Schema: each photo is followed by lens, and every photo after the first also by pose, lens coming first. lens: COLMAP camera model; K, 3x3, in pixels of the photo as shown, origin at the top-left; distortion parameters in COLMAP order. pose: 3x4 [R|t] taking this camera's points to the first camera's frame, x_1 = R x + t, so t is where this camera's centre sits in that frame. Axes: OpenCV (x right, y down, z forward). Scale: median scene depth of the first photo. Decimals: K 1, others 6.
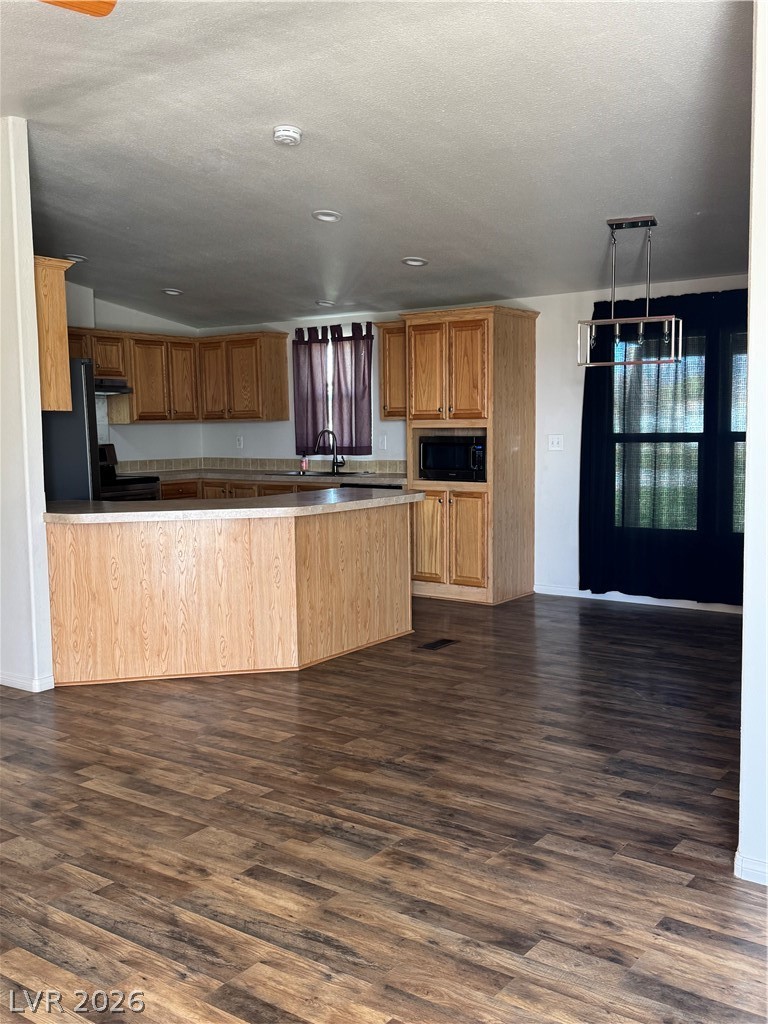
lens RADIAL K [[995.4, 0, 387.3], [0, 995.4, 515.2], [0, 0, 1]] dist [0.007638, 0.002388]
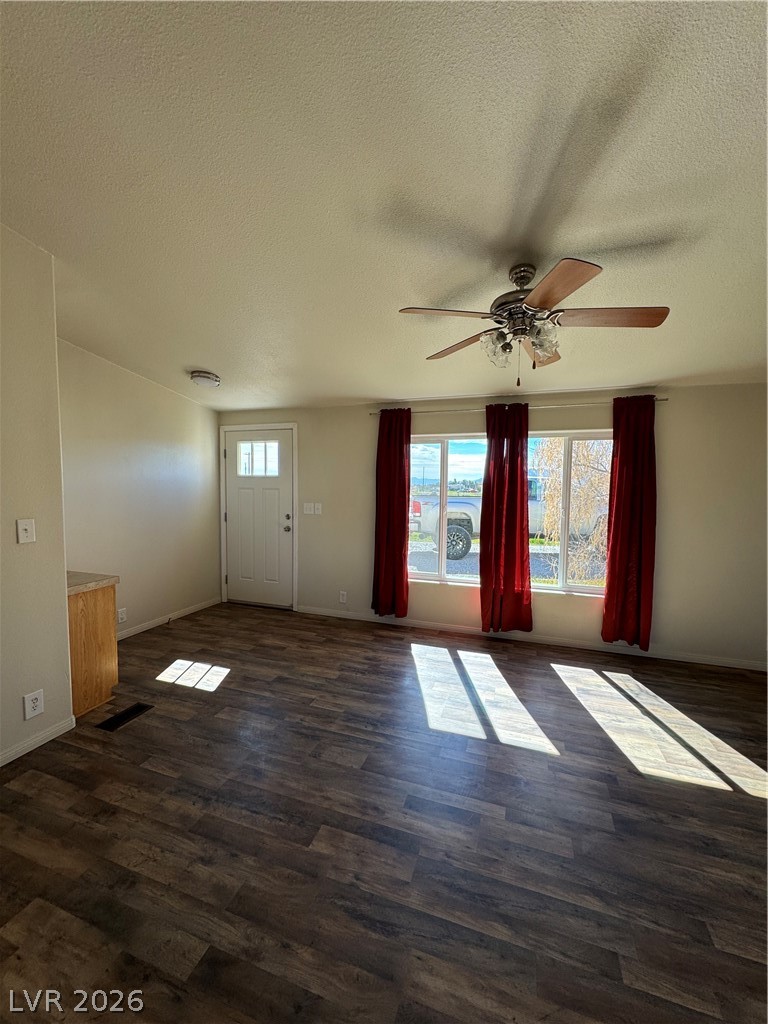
lens RADIAL K [[407.7, 0, 383.9], [0, 407.7, 506.6], [0, 0, 1]] dist [-0.003168, 0.000275]
pose [[-0.956336, 0.023477, -0.291327, 0.060989], [-0.020566, 0.988892, 0.147204, -0.162071], [0.291547, 0.146768, -0.945230, 1.367560]]
